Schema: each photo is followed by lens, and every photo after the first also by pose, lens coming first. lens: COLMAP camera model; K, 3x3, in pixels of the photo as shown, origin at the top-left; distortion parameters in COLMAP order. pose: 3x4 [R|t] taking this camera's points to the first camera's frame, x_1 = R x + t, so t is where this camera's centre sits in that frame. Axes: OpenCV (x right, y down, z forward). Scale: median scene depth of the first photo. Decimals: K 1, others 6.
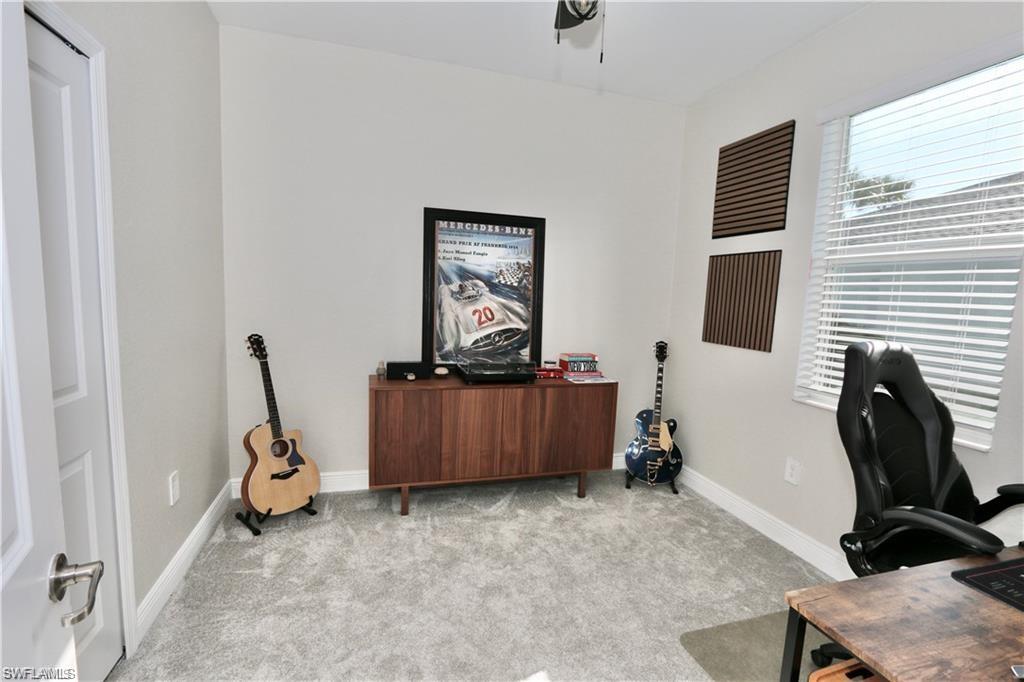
lens RADIAL K [[466.6, 0, 513.9], [0, 466.6, 345.4], [0, 0, 1]] dist [-0.019976, 0.002117]
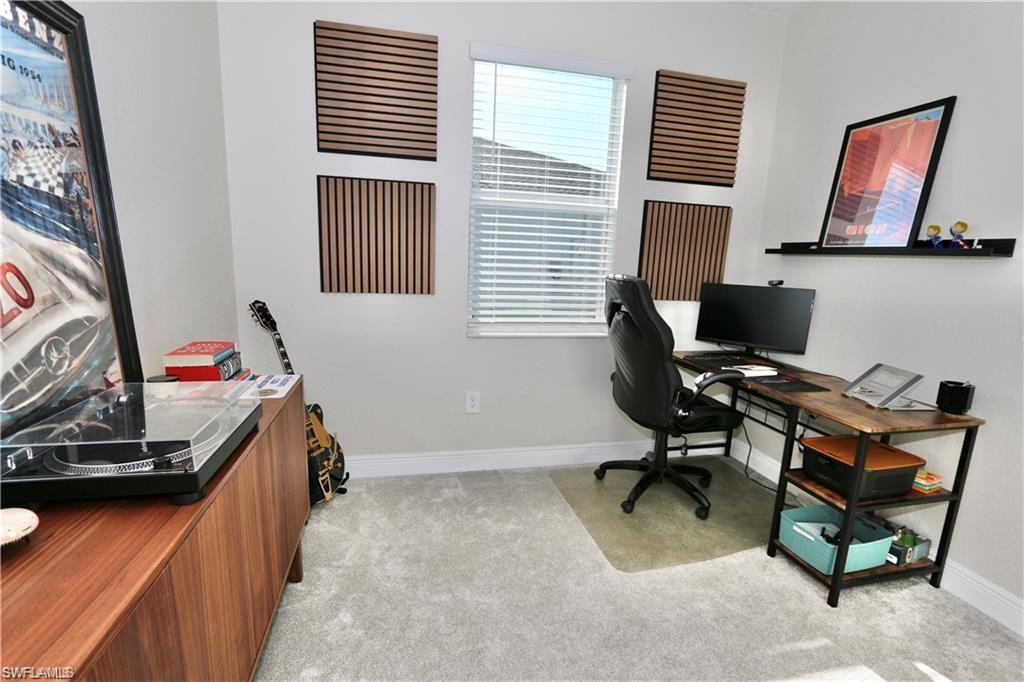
lens RADIAL K [[466.6, 0, 513.7], [0, 466.6, 346.7], [0, 0, 1]] dist [-0.019976, 0.002117]
pose [[0.074578, -0.230186, 0.970285, -0.331712], [0.074909, 0.971539, 0.224726, -0.071388], [-0.994398, 0.055923, 0.089698, 0.646901]]
